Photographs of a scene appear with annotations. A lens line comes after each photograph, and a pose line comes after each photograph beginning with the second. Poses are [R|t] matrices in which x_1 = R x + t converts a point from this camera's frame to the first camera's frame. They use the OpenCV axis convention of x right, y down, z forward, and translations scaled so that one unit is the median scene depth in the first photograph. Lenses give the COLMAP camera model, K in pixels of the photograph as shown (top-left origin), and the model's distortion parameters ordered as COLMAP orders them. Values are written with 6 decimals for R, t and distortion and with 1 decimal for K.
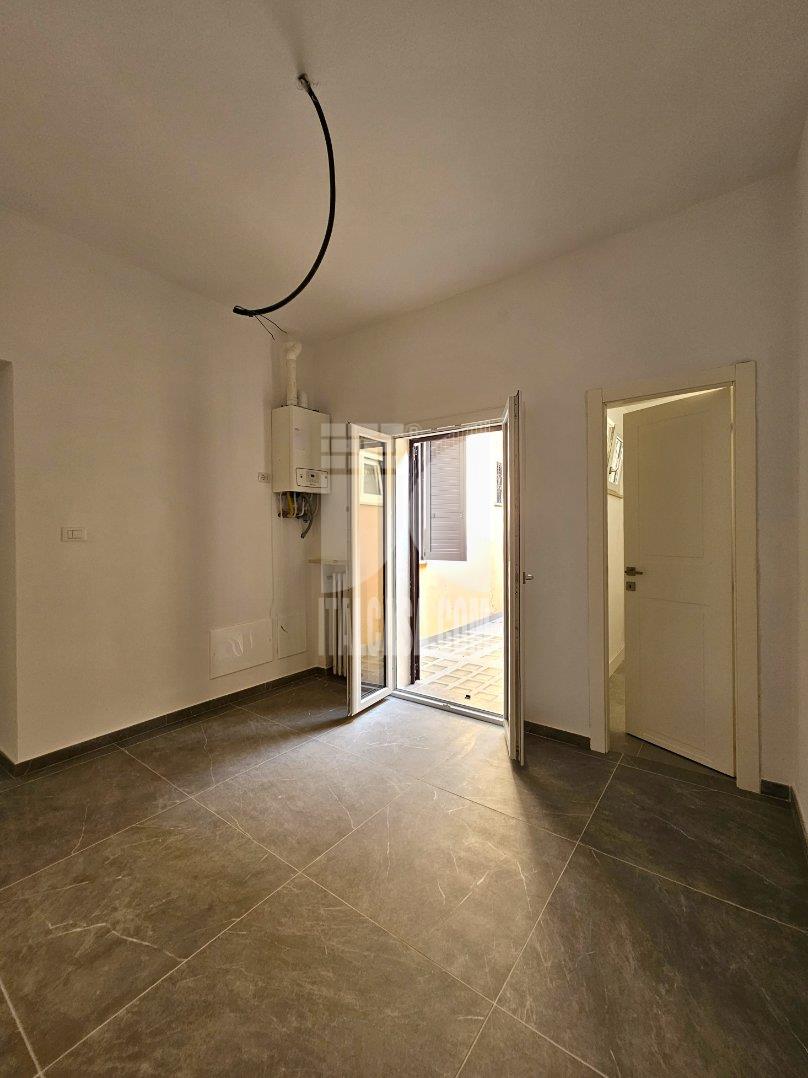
lens RADIAL K [[440.3, 0, 406.9], [0, 440.3, 536.8], [0, 0, 1]] dist [-0.004847, -0.000167]
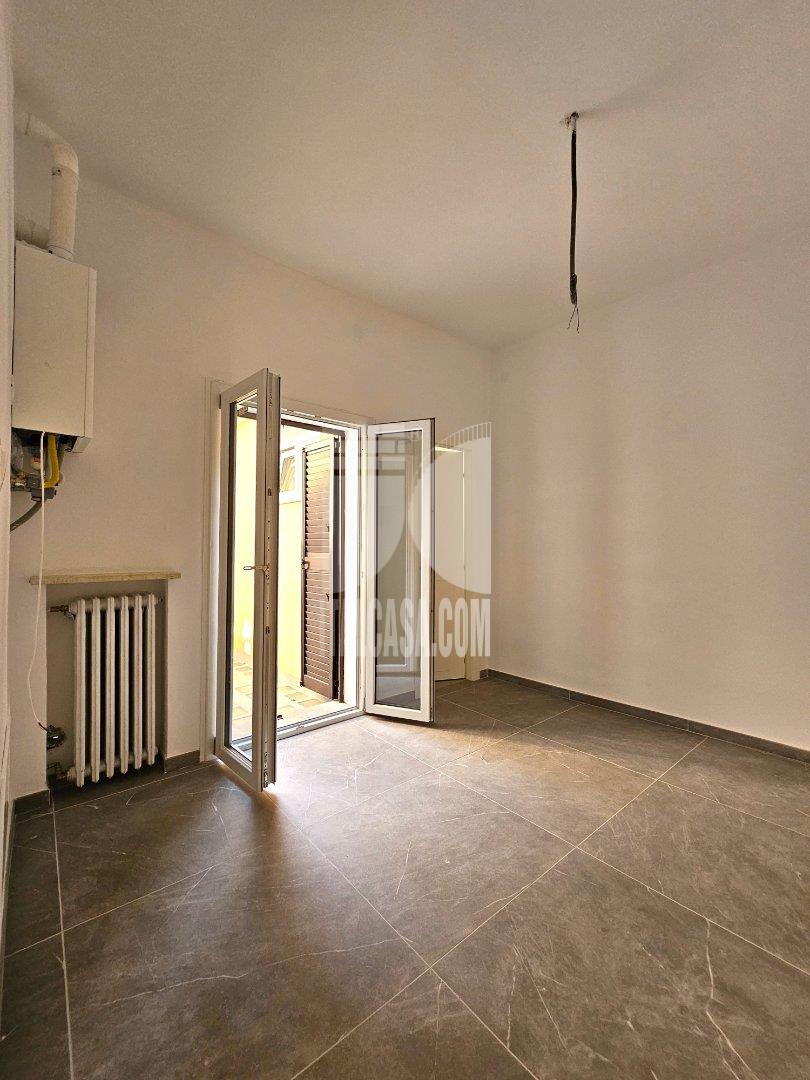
lens RADIAL K [[441.1, 0, 403.2], [0, 441.1, 545.5], [0, 0, 1]] dist [-0.004847, -0.000167]
pose [[0.250784, -0.001028, 0.968043, -1.447605], [0.002588, 0.999997, 0.000392, 0.059751], [-0.968040, 0.002407, 0.250785, 1.222235]]
